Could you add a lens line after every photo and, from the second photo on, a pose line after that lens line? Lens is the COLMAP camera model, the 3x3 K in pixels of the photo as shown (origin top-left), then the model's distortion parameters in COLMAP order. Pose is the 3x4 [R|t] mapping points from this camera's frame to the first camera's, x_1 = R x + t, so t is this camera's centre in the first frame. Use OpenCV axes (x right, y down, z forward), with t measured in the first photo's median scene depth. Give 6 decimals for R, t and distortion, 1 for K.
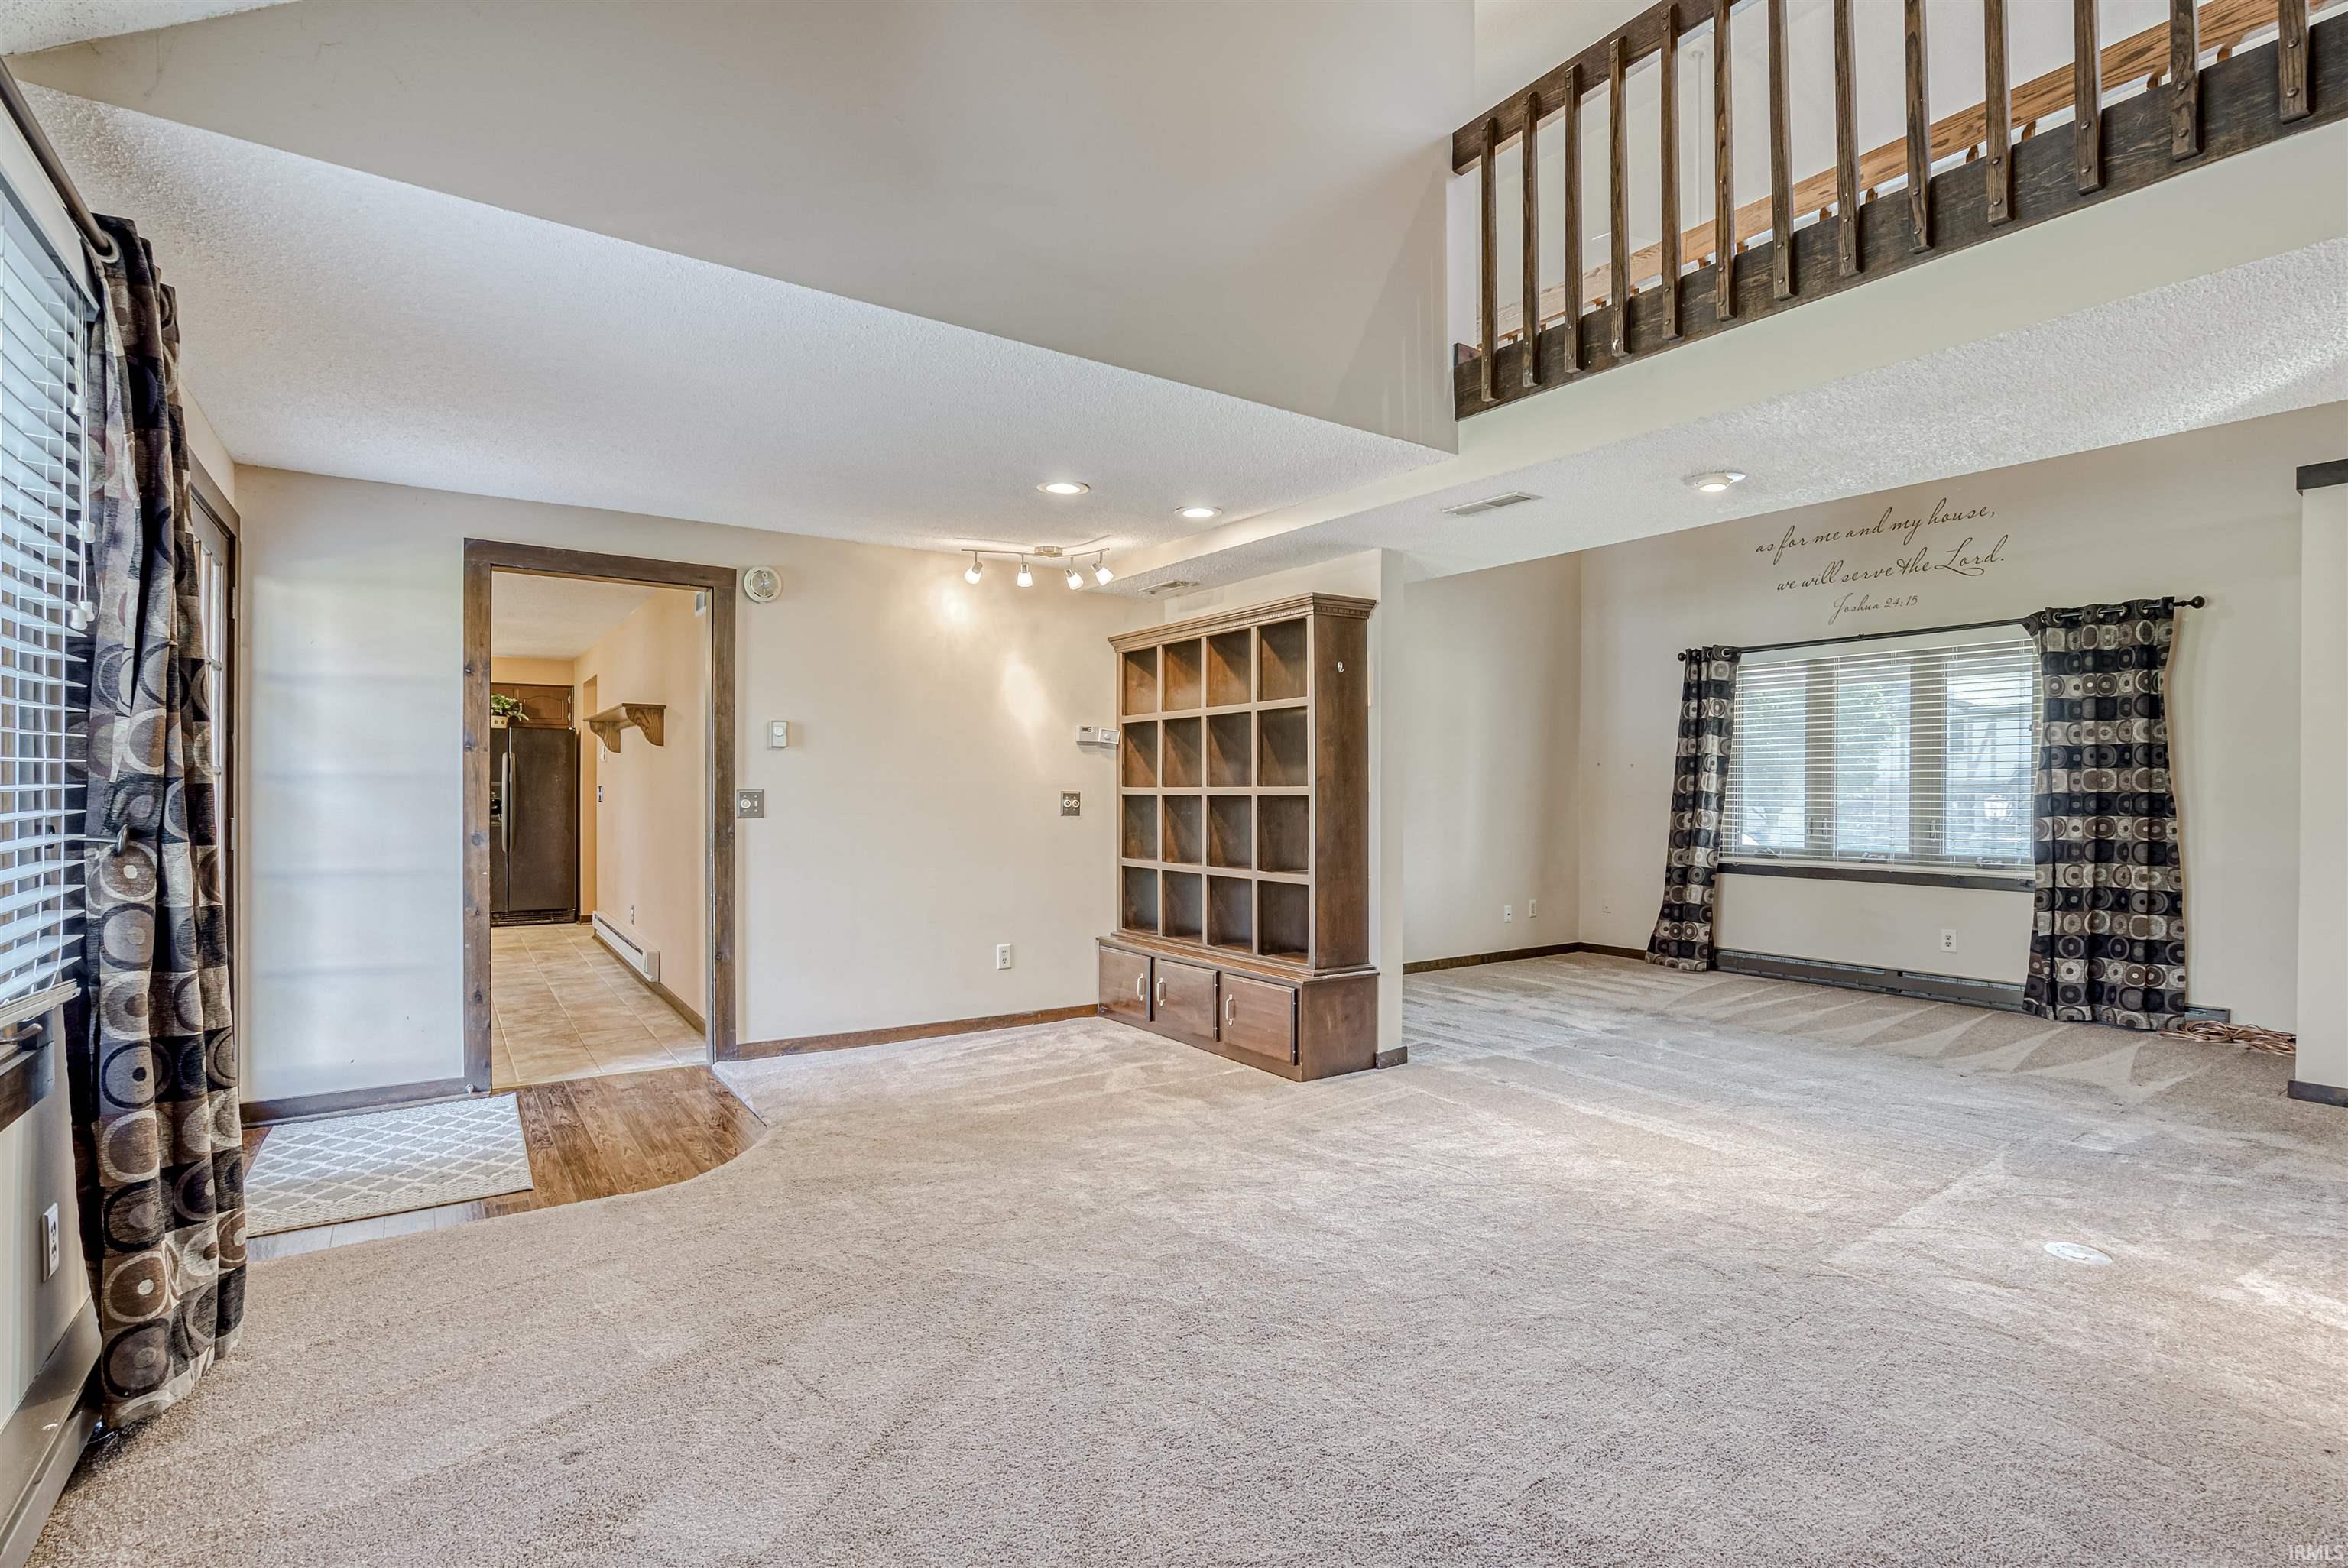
lens RADIAL K [[1086.9, 0, 1178.0], [0, 1086.9, 793.9], [0, 0, 1]] dist [-0.064262, 0.027114]
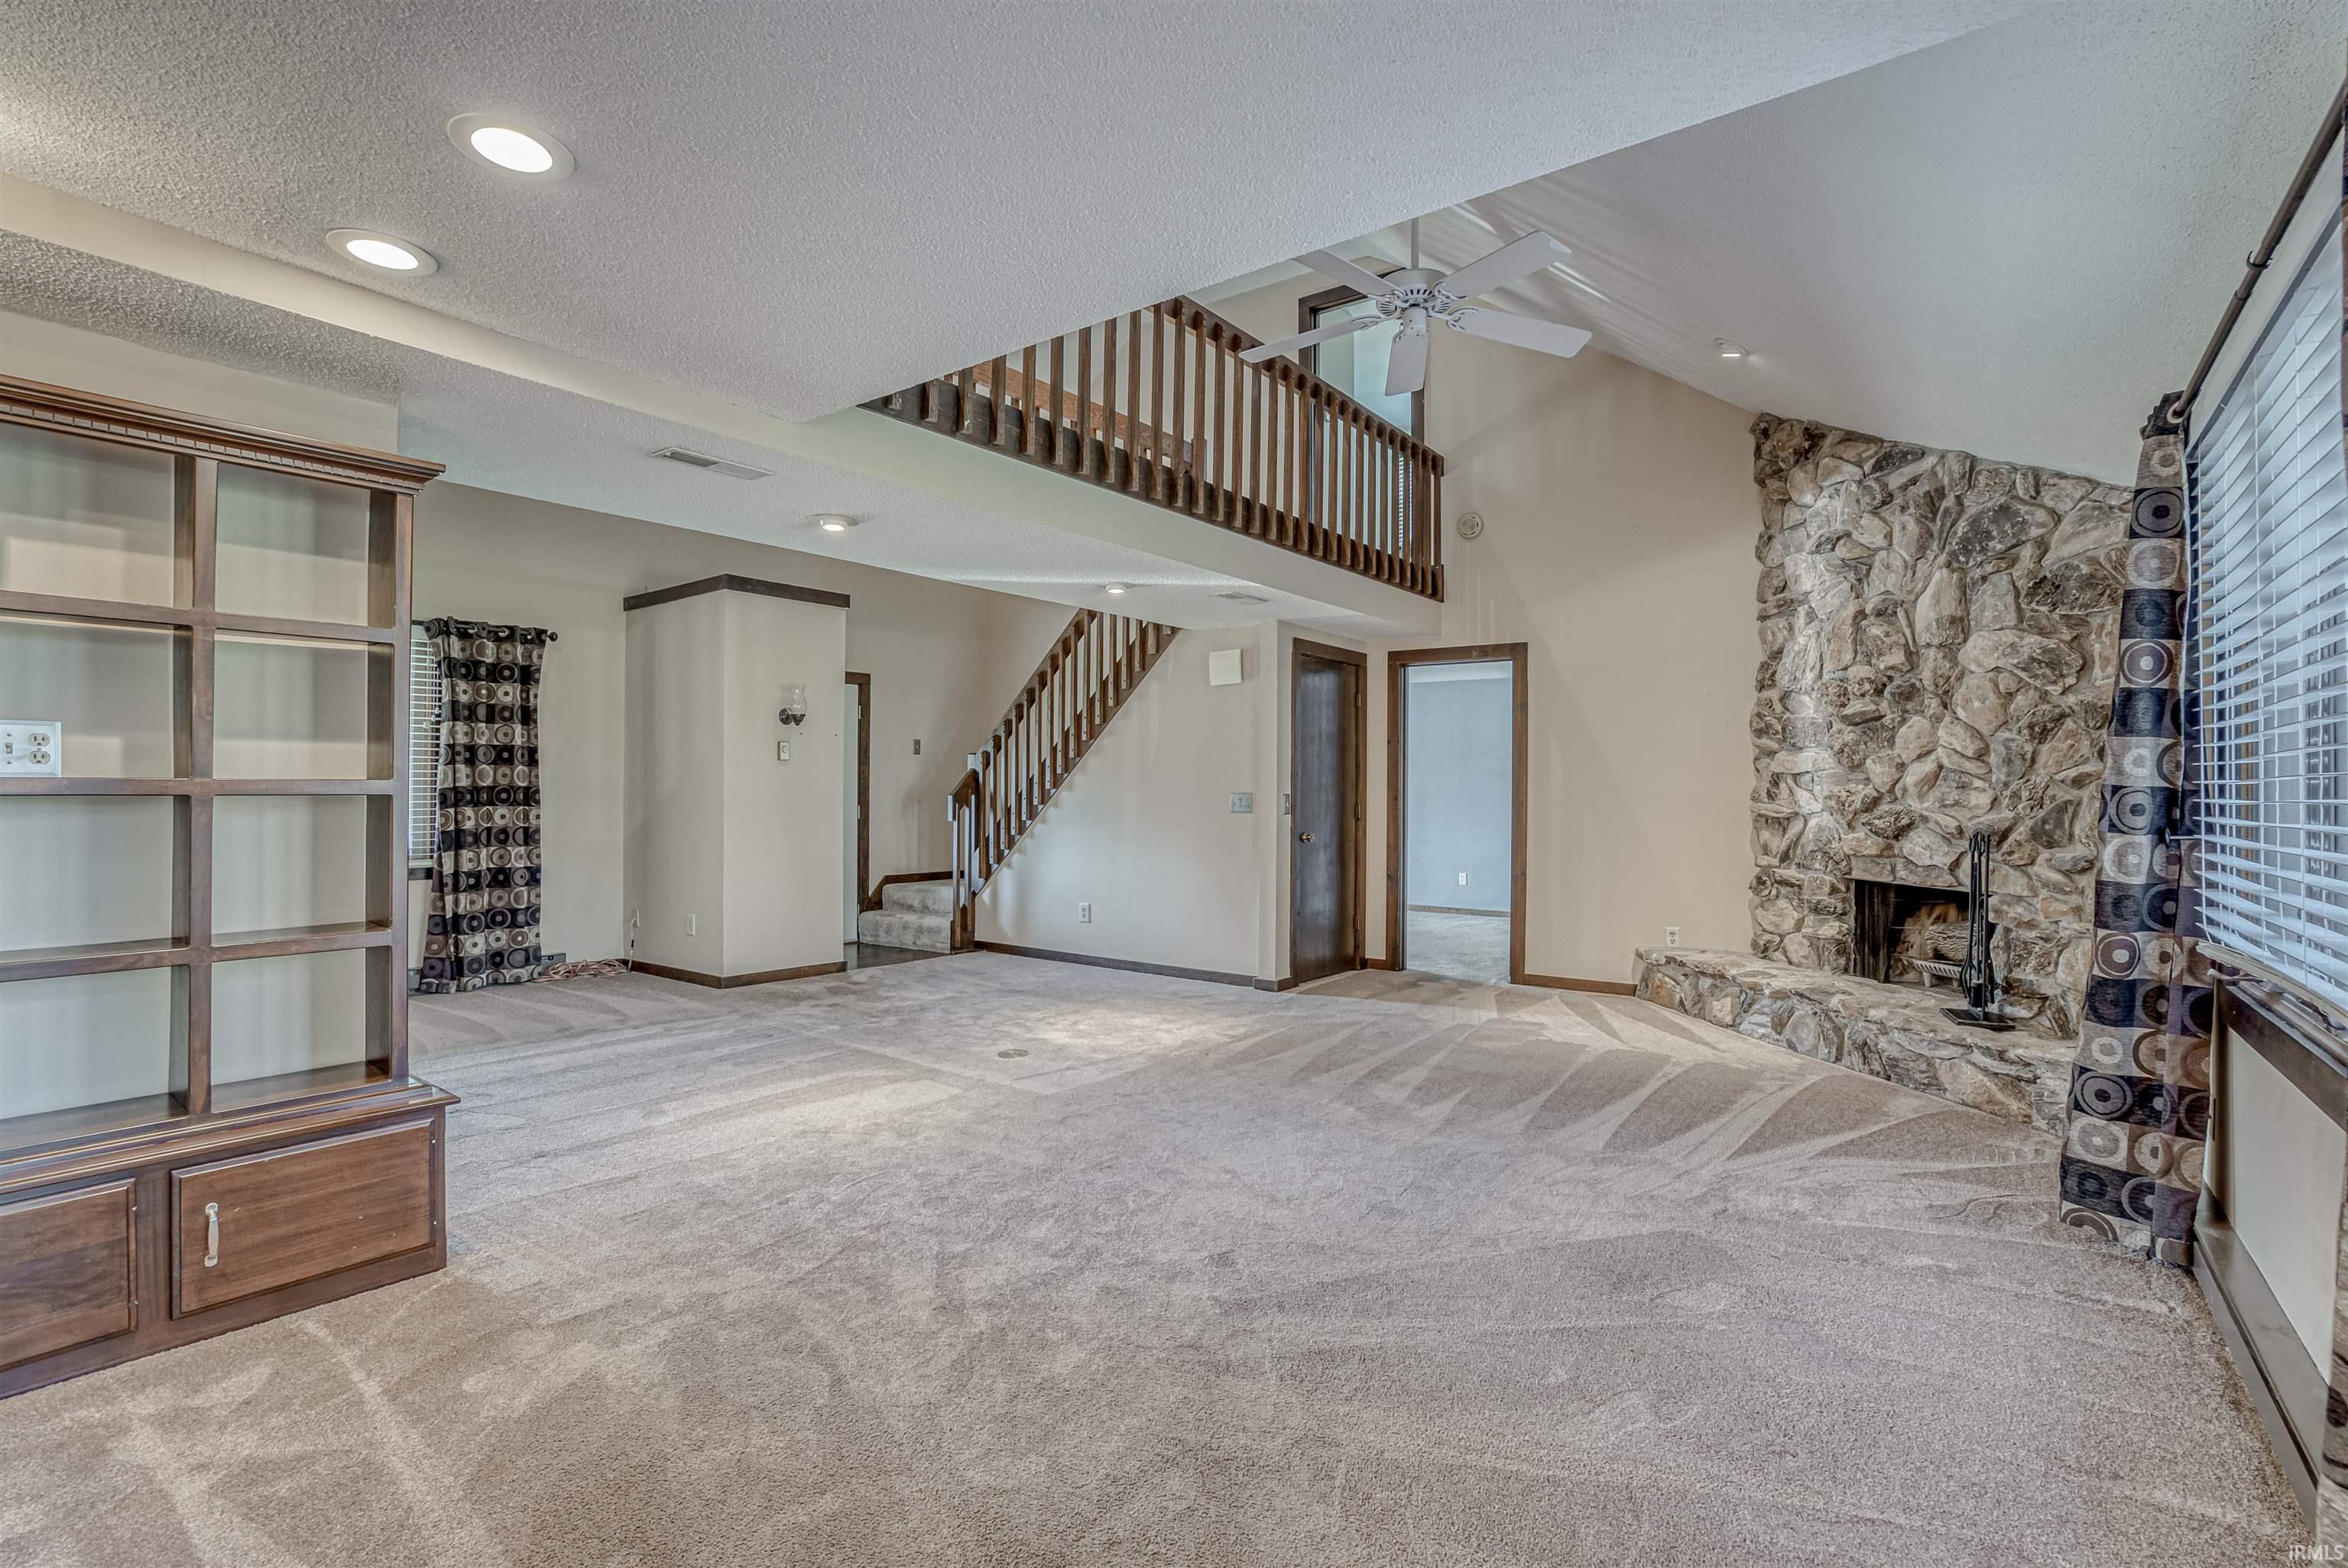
lens RADIAL K [[1093.5, 0, 1174.0], [0, 1093.5, 784.0], [0, 0, 1]] dist [-0.061581, 0.028855]
pose [[-0.301386, -0.000500, 0.953502, -0.459075], [-0.003755, 0.999993, -0.000663, -0.005552], [-0.953495, -0.003781, -0.301386, 0.623680]]
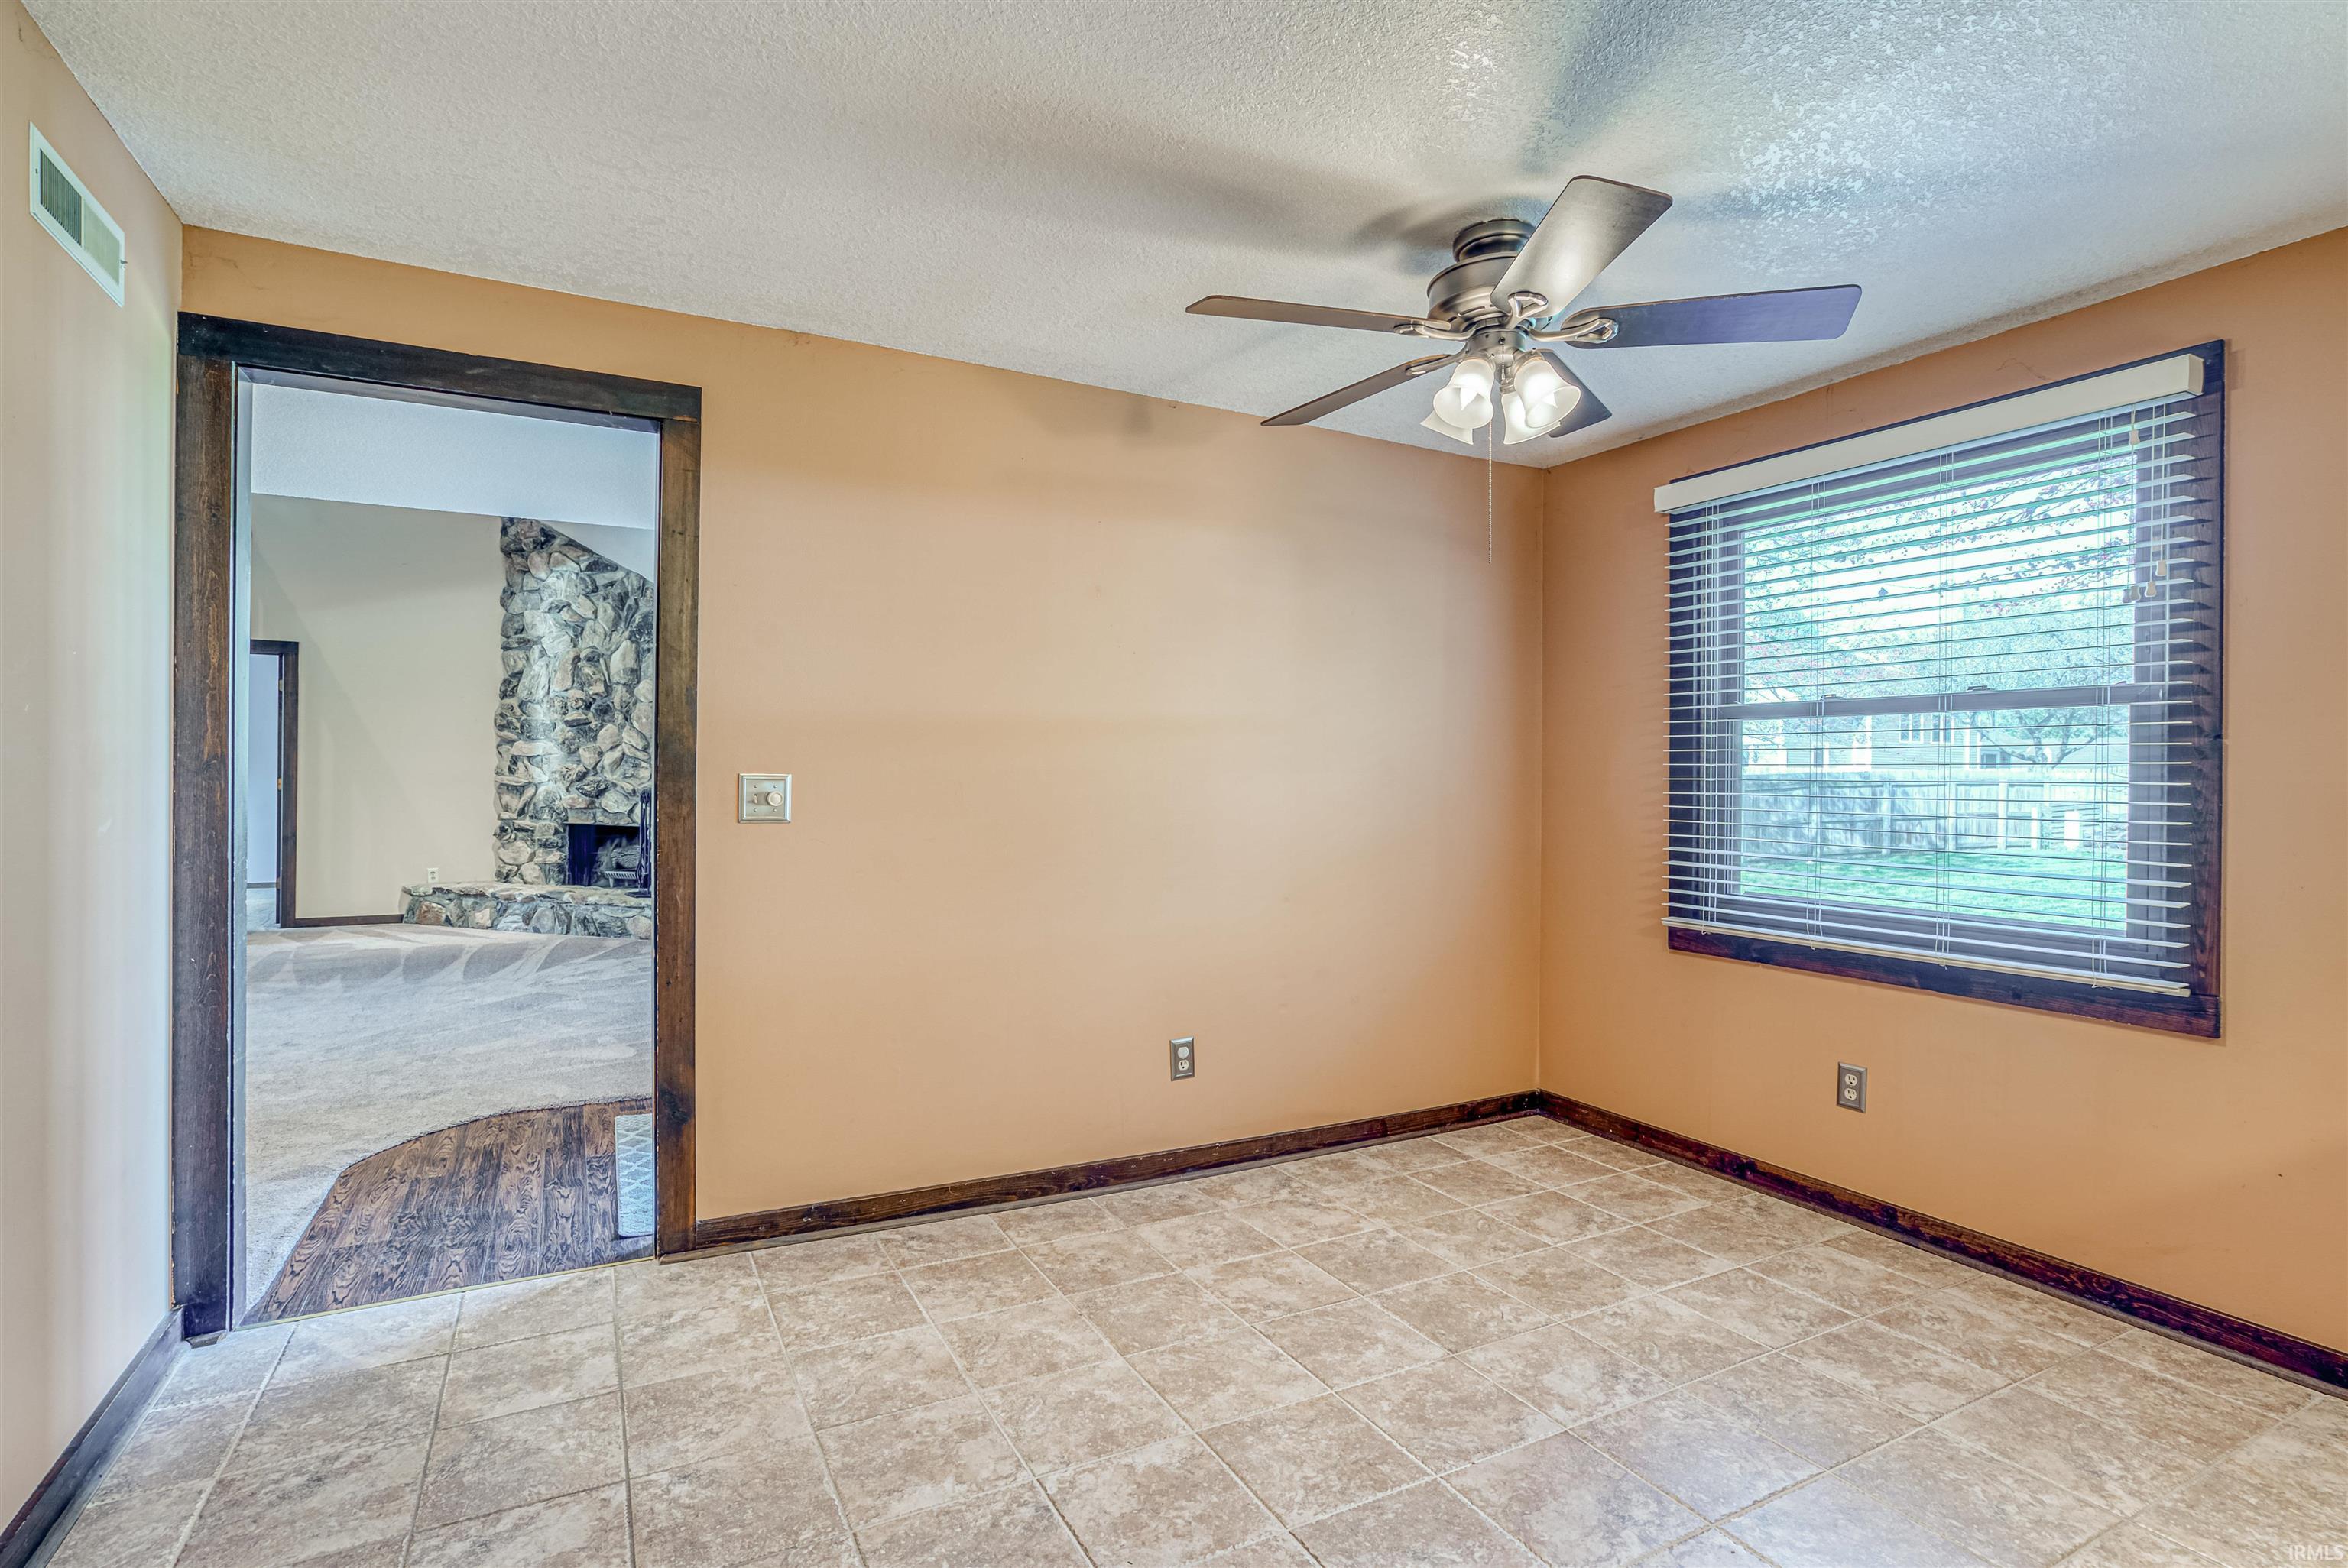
lens RADIAL K [[1151.3, 0, 1174.0], [0, 1151.3, 784.0], [0, 0, 1]] dist [-0.050315, 0.024595]
pose [[-0.990945, -0.016912, 0.133199, -0.789837], [-0.015859, 0.999834, 0.008968, -0.007772], [-0.133329, 0.006775, -0.991049, 1.234954]]
